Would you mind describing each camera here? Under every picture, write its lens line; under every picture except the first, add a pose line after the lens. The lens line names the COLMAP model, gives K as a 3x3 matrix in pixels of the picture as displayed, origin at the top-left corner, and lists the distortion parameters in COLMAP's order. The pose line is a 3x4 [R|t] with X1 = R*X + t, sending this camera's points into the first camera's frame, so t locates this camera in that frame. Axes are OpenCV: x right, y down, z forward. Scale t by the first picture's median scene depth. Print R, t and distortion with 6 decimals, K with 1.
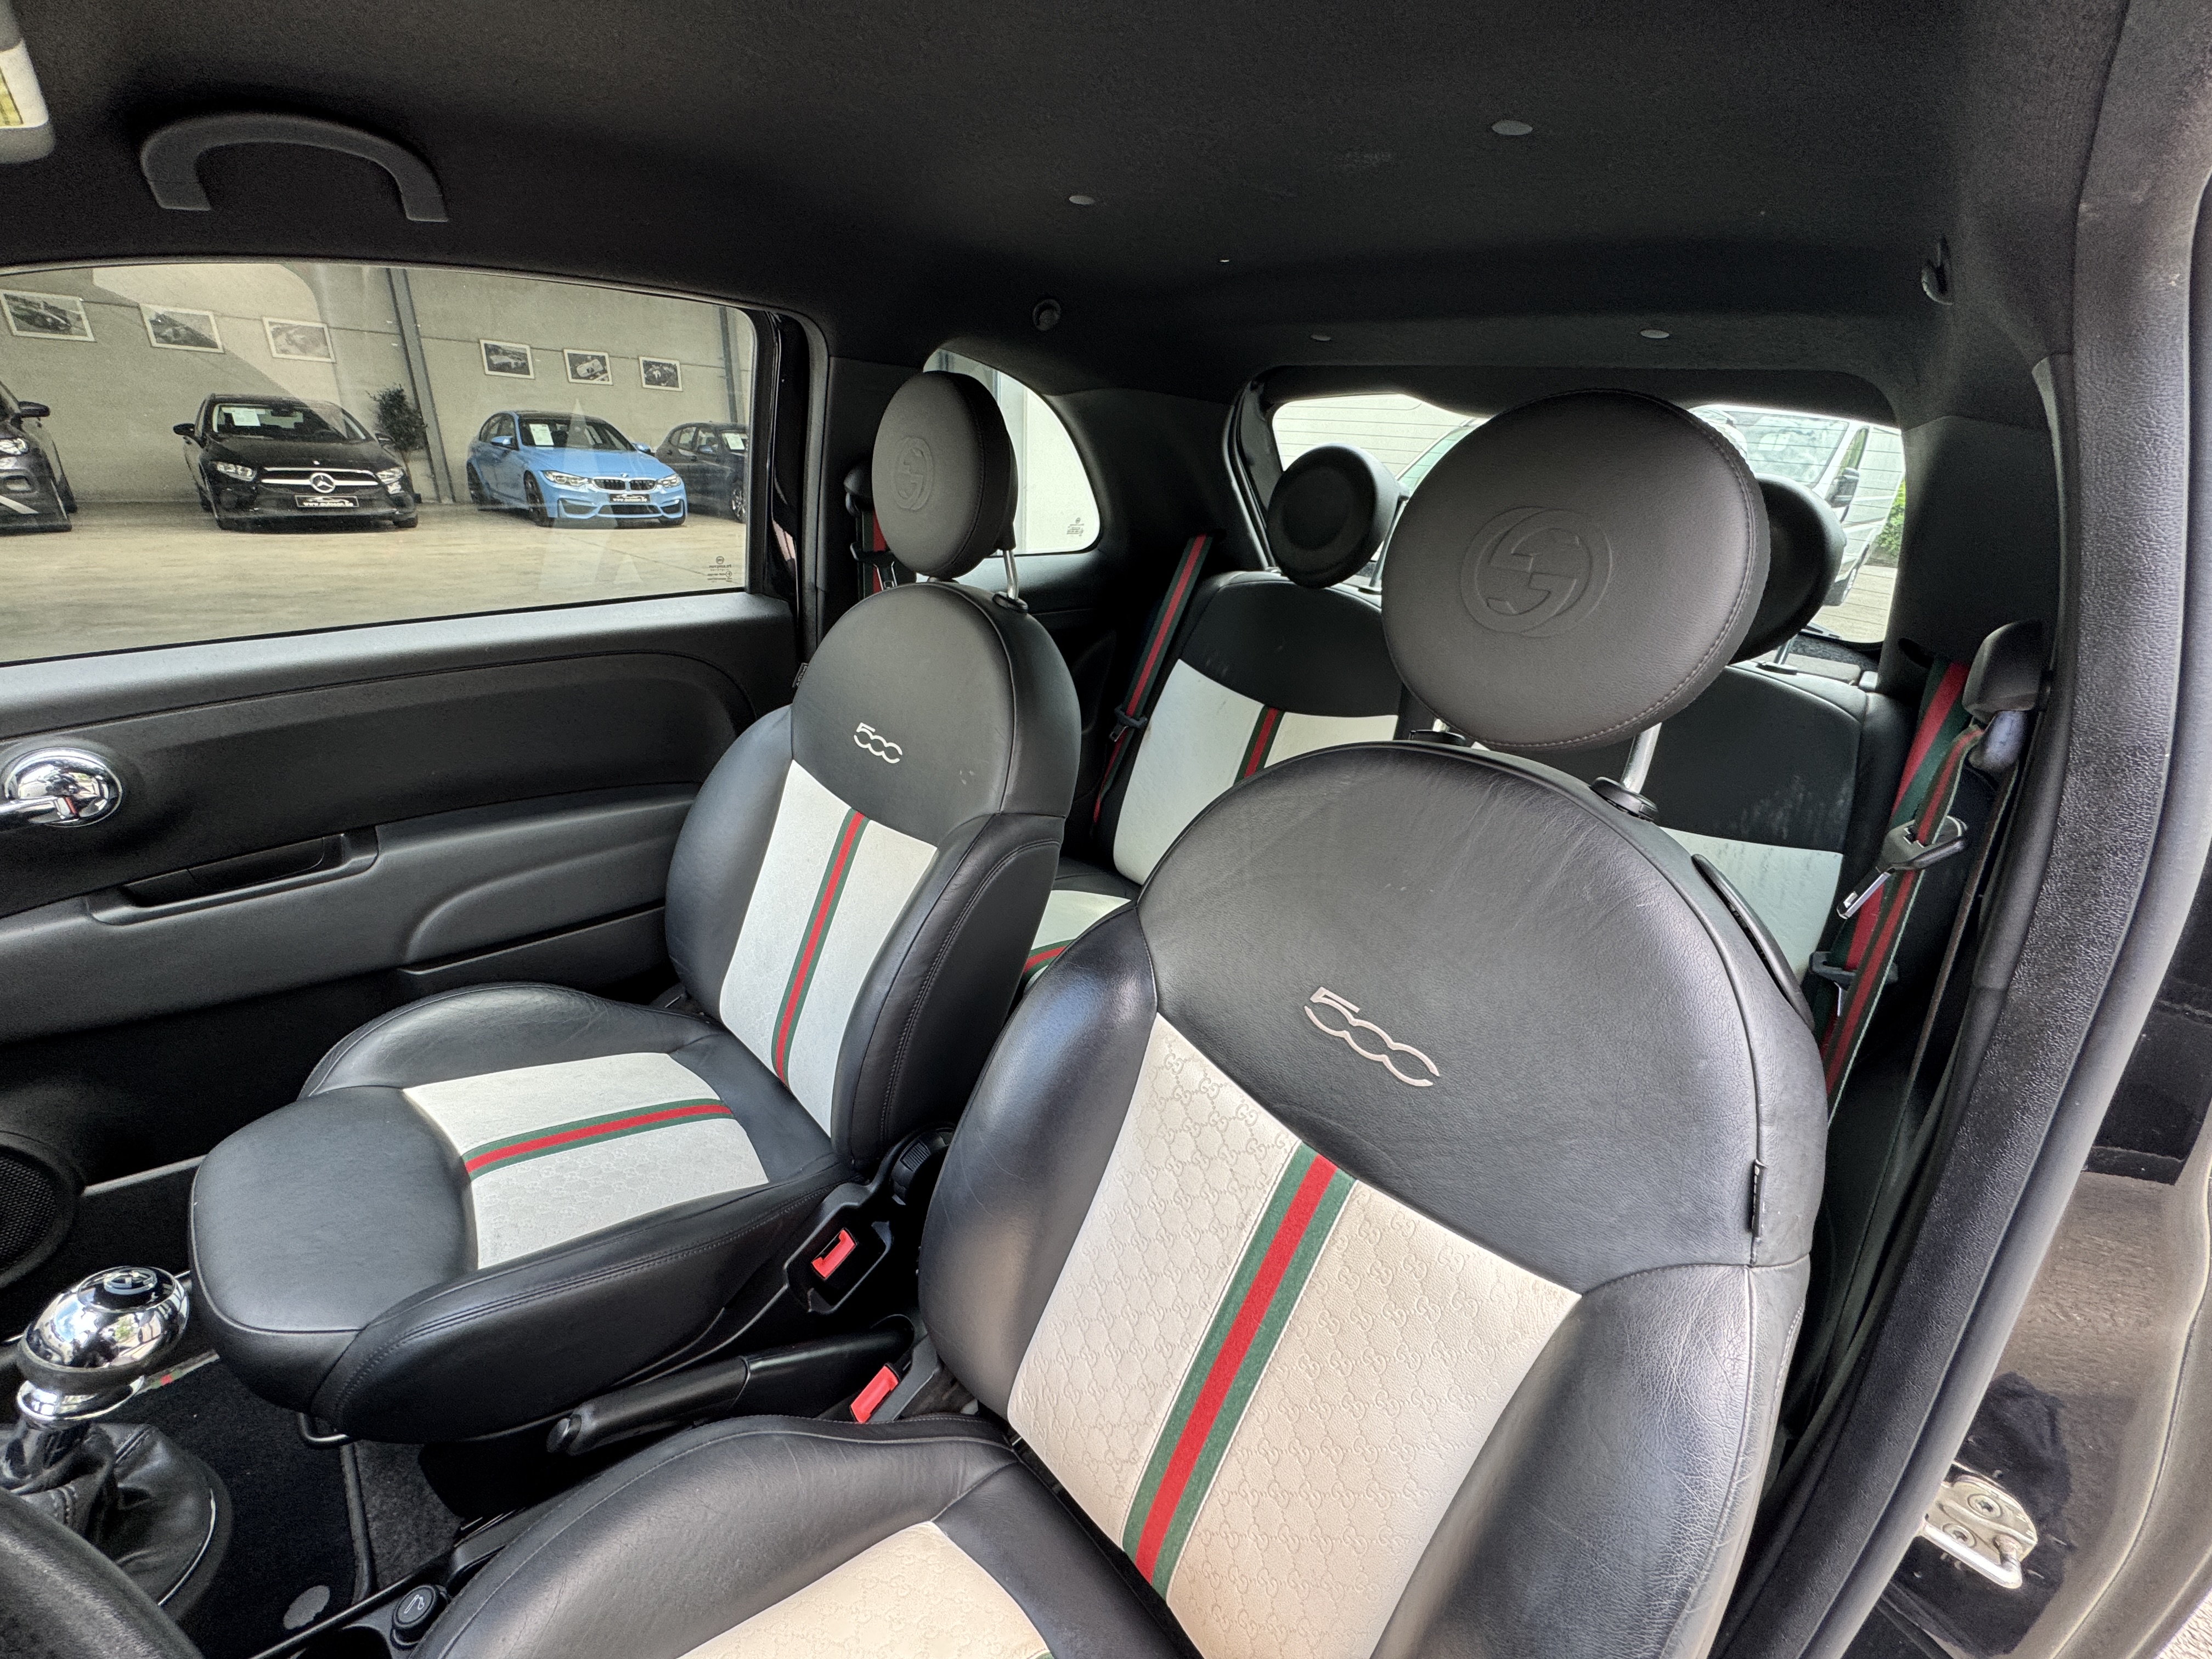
lens RADIAL K [[883.3, 0, 1099.7], [0, 883.3, 827.0], [0, 0, 1]] dist [-0.001928, -0.000202]
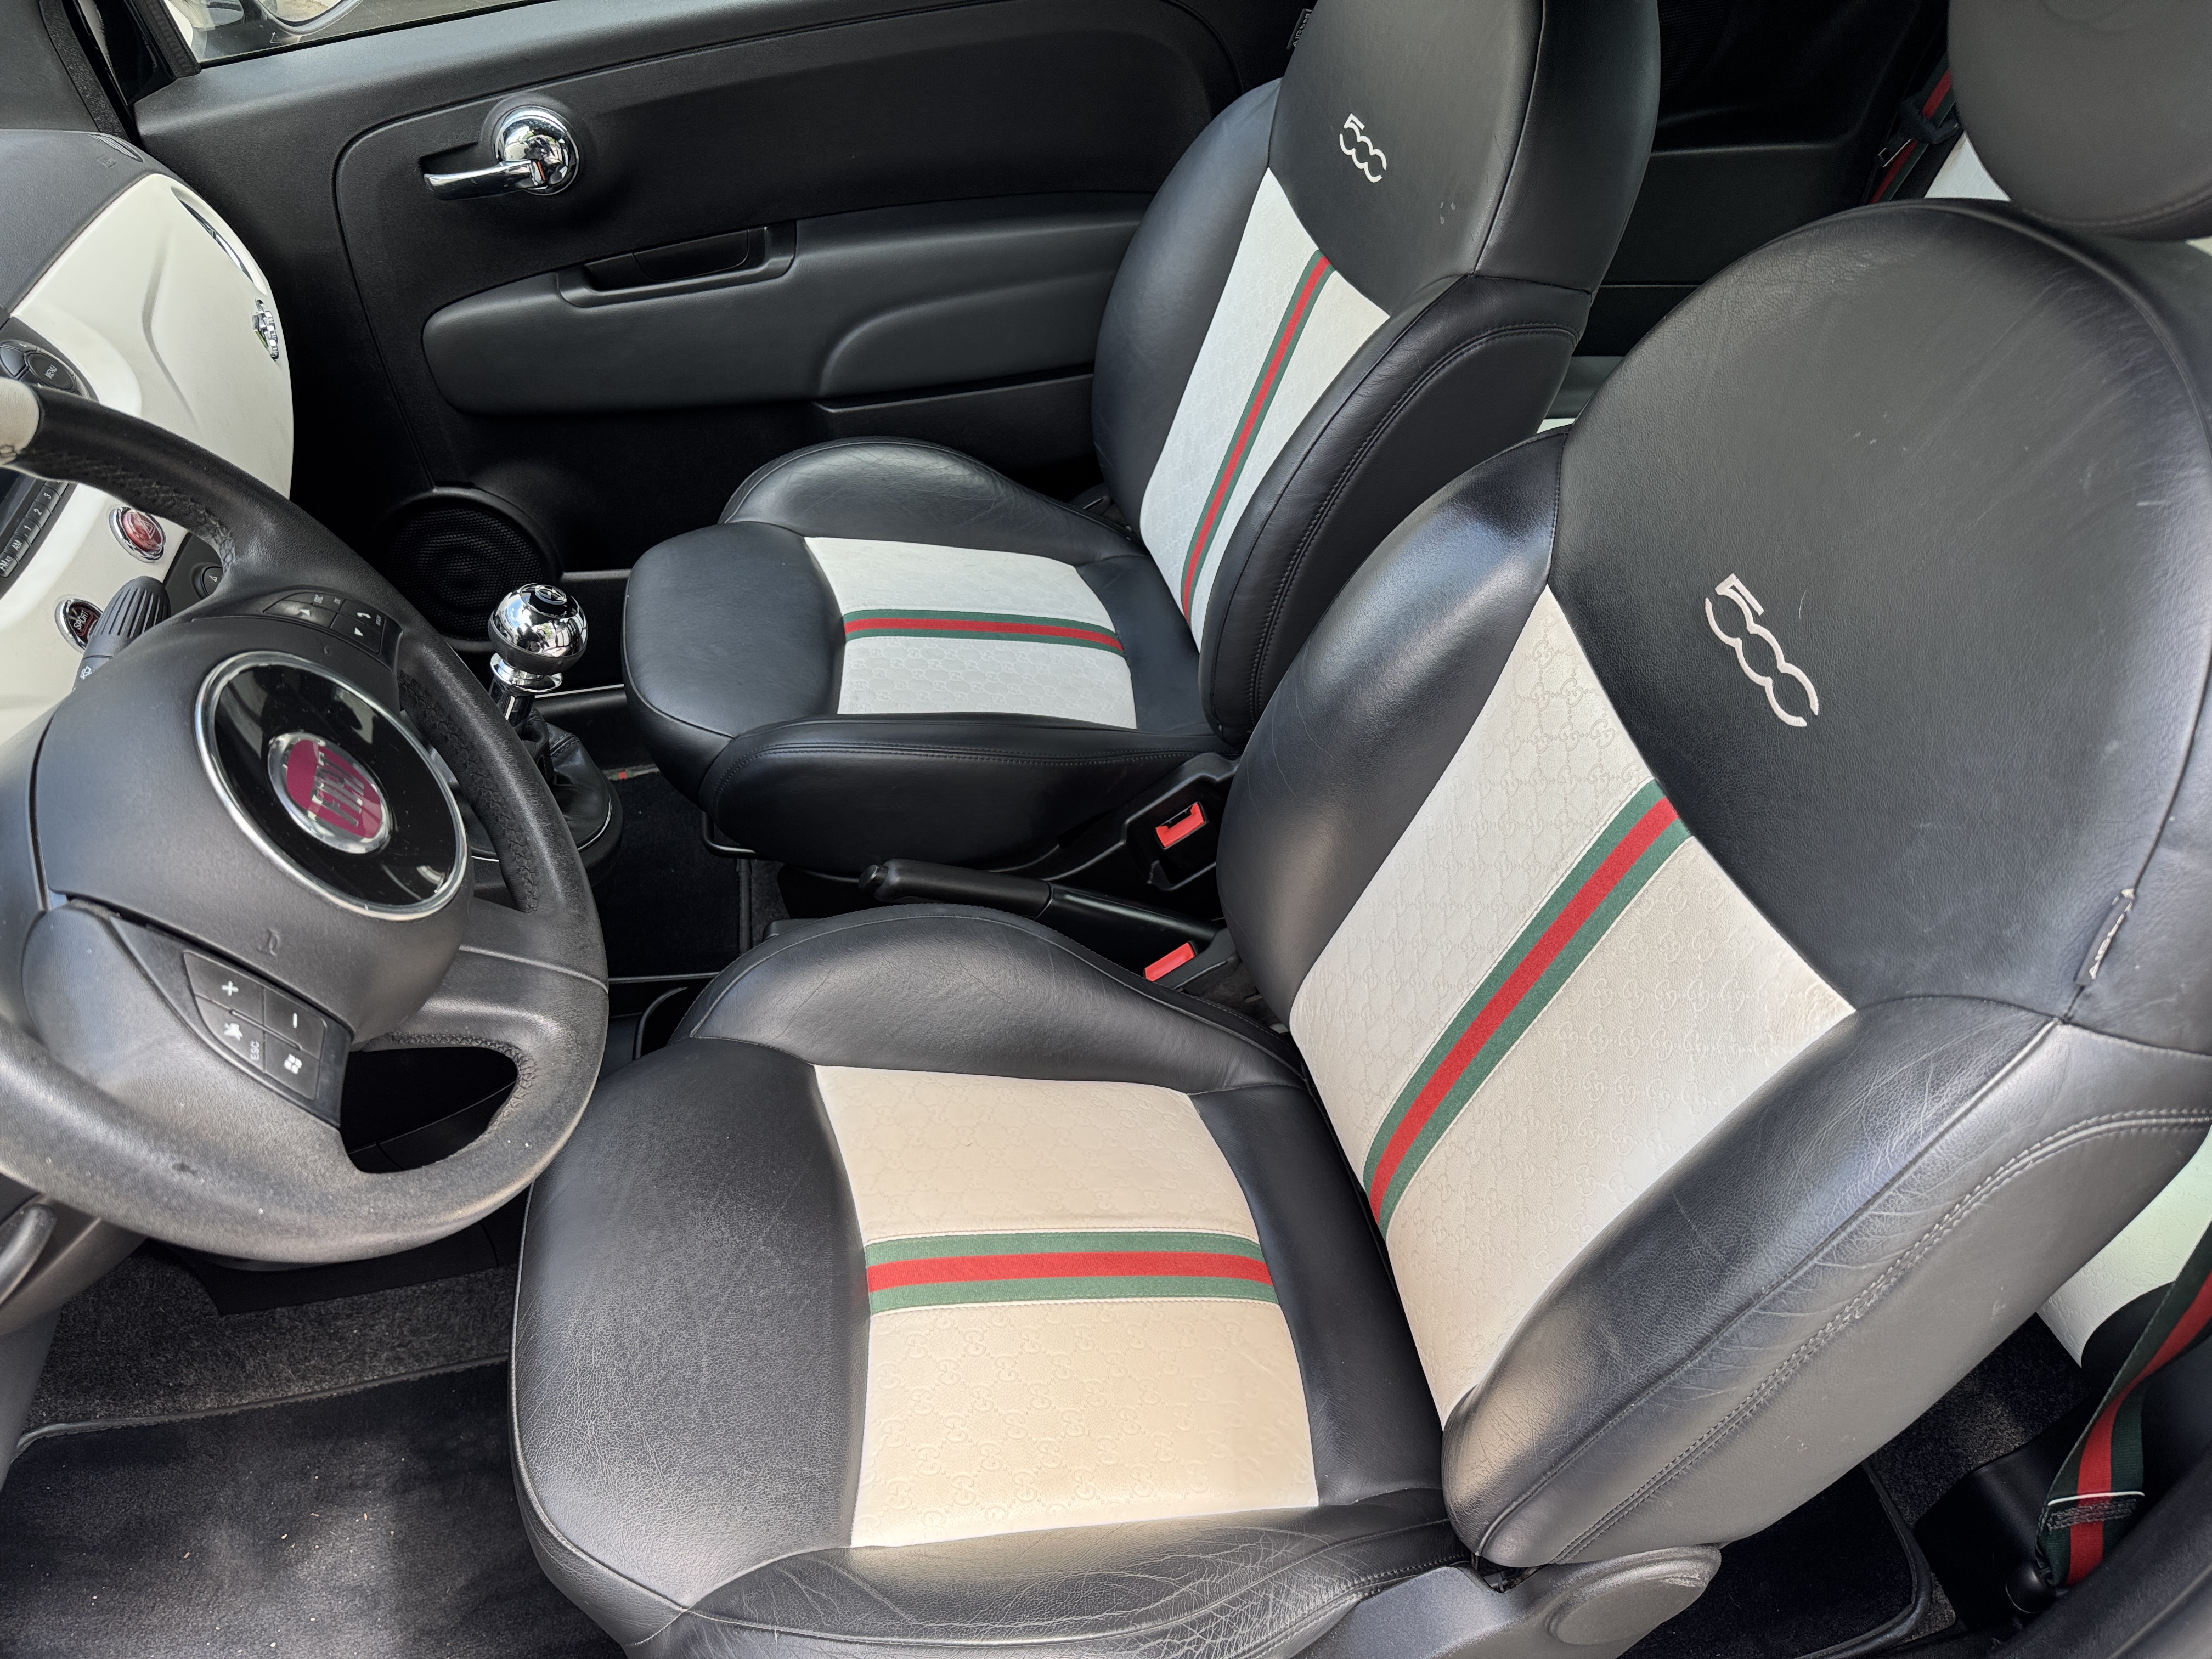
lens RADIAL K [[1565.2, 0, 1106.0], [0, 1565.2, 829.5], [0, 0, 1]] dist [0.105839, -0.195111]
pose [[0.833177, 0.265517, -0.485094, 0.311932], [-0.100561, 0.935314, 0.339227, -0.001297], [0.543786, -0.233854, 0.805983, -0.192135]]
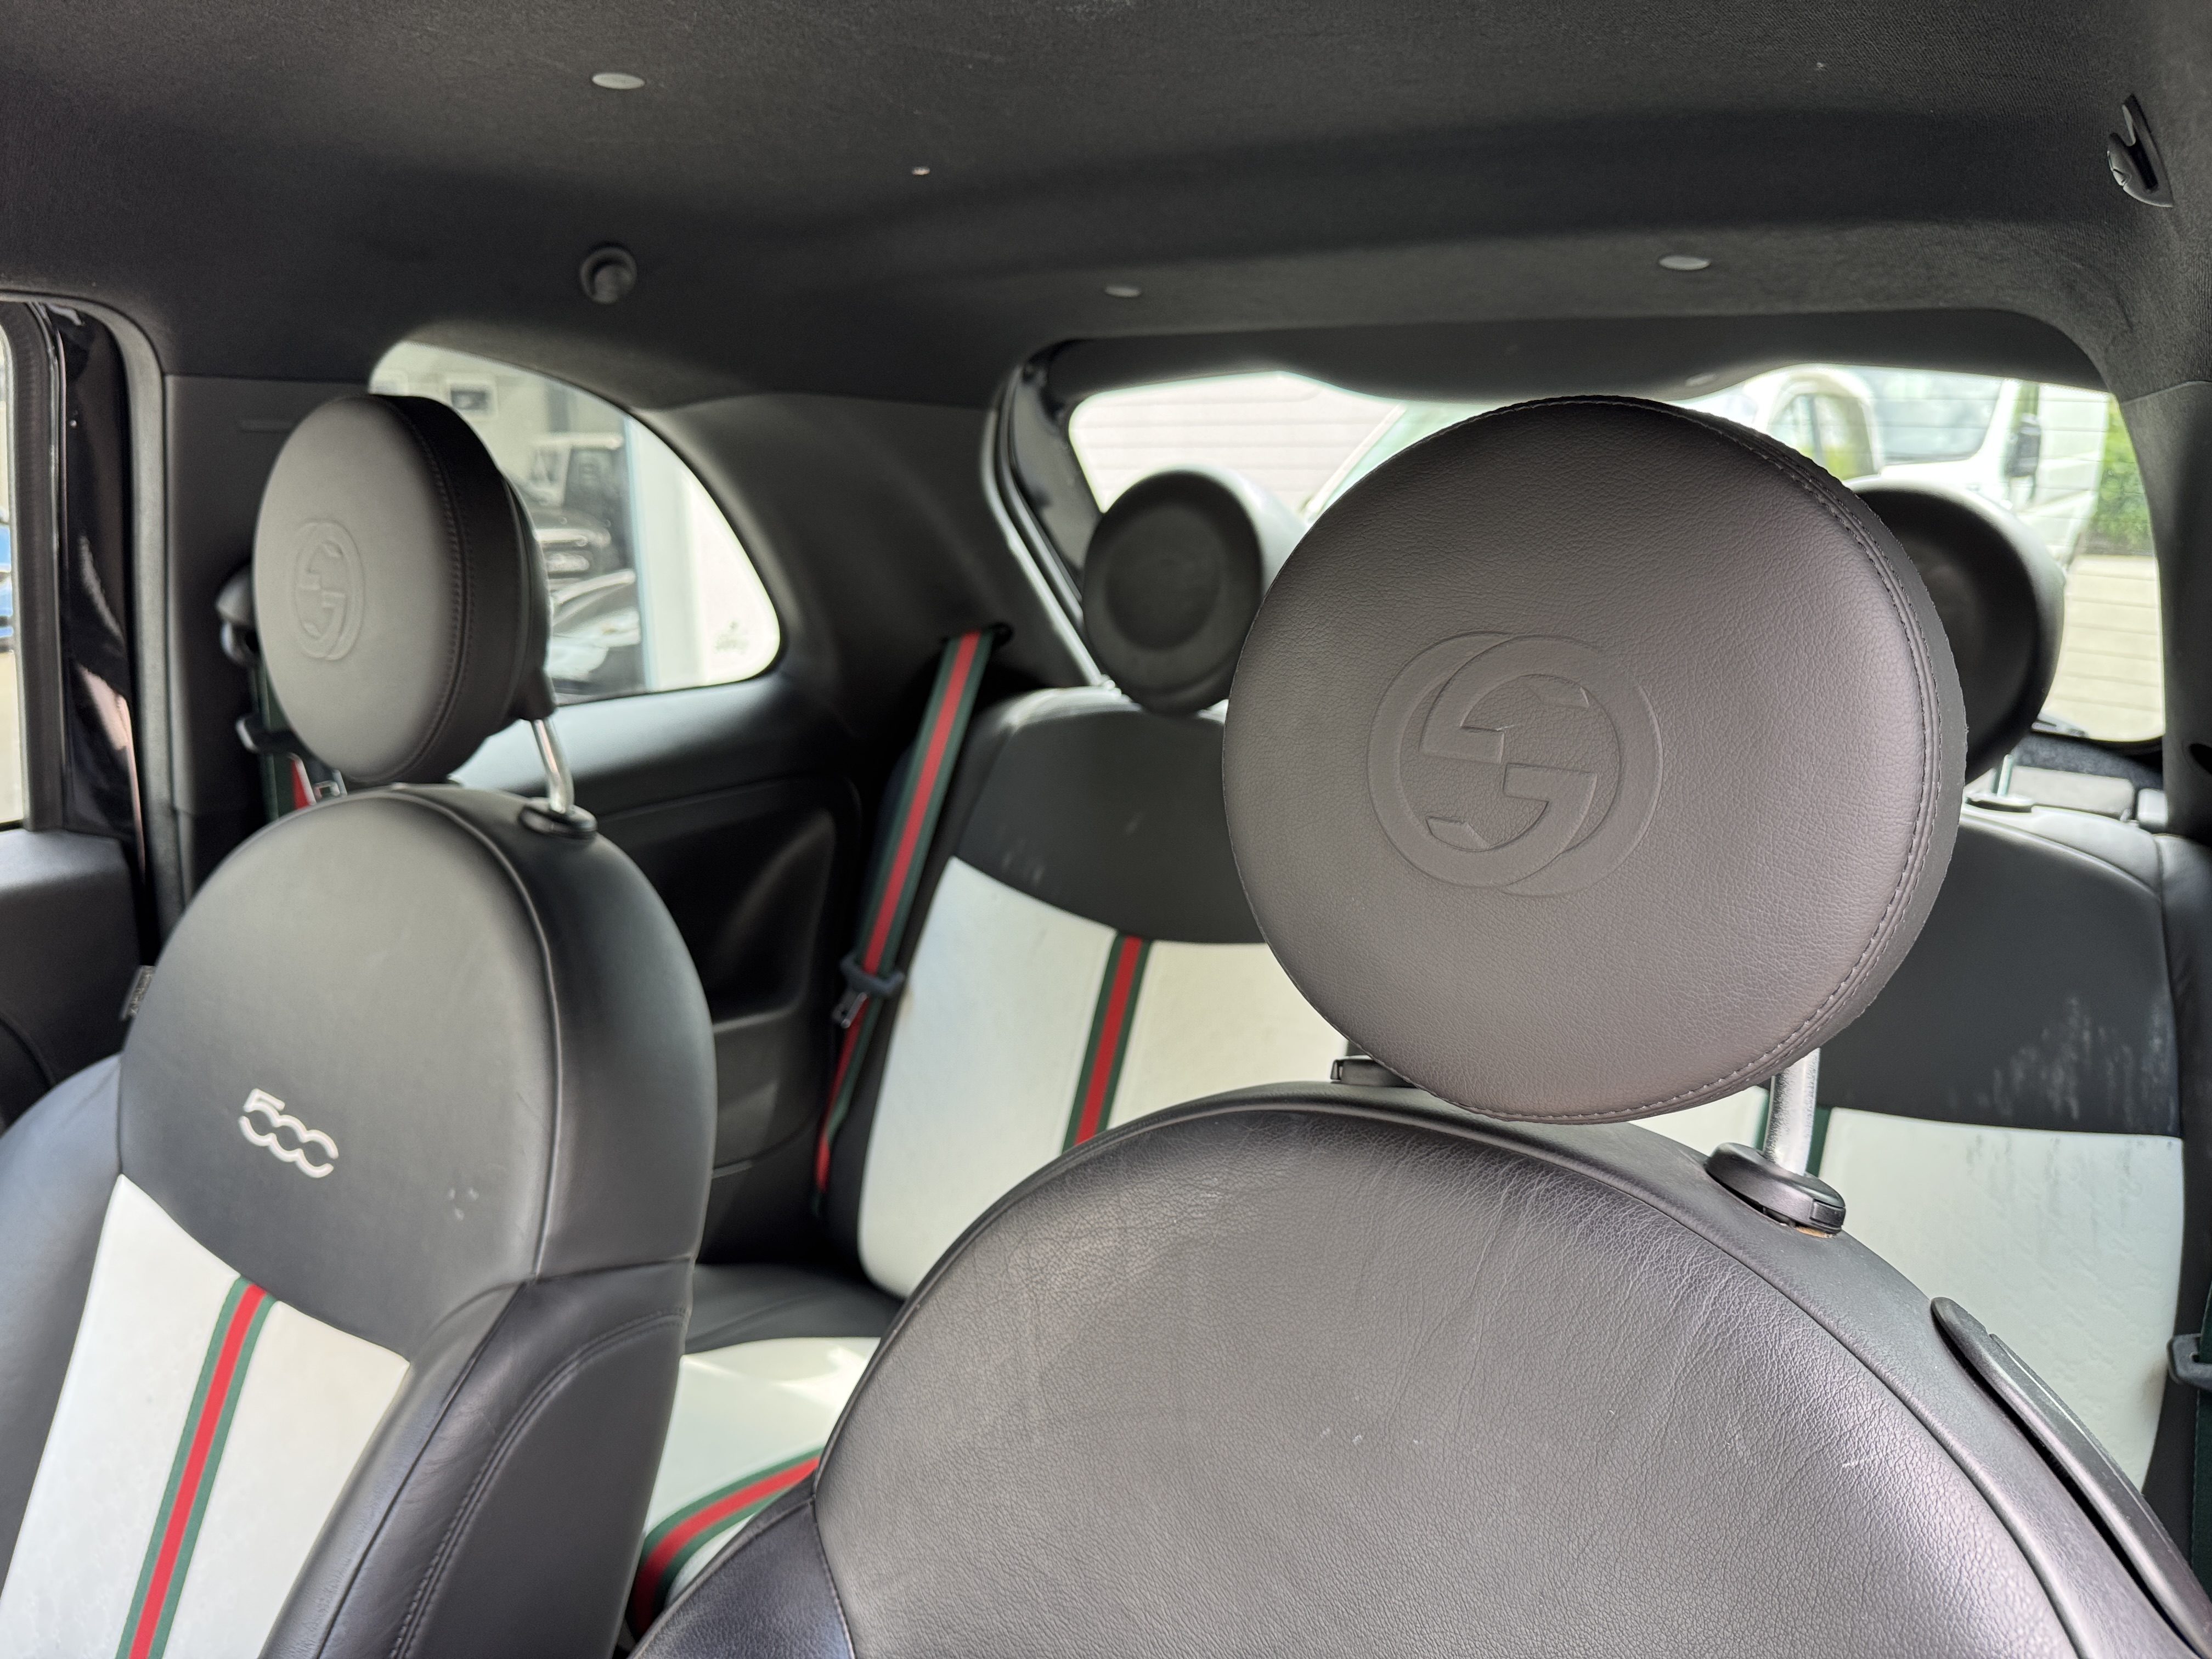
lens RADIAL K [[1564.4, 0, 1083.7], [0, 1564.4, 832.4], [0, 0, 1]] dist [0.026965, -0.043689]
pose [[0.988050, -0.090745, 0.124591, 0.081839], [0.110127, 0.981162, -0.158722, -0.074993], [-0.107840, 0.170546, 0.979431, 0.106633]]
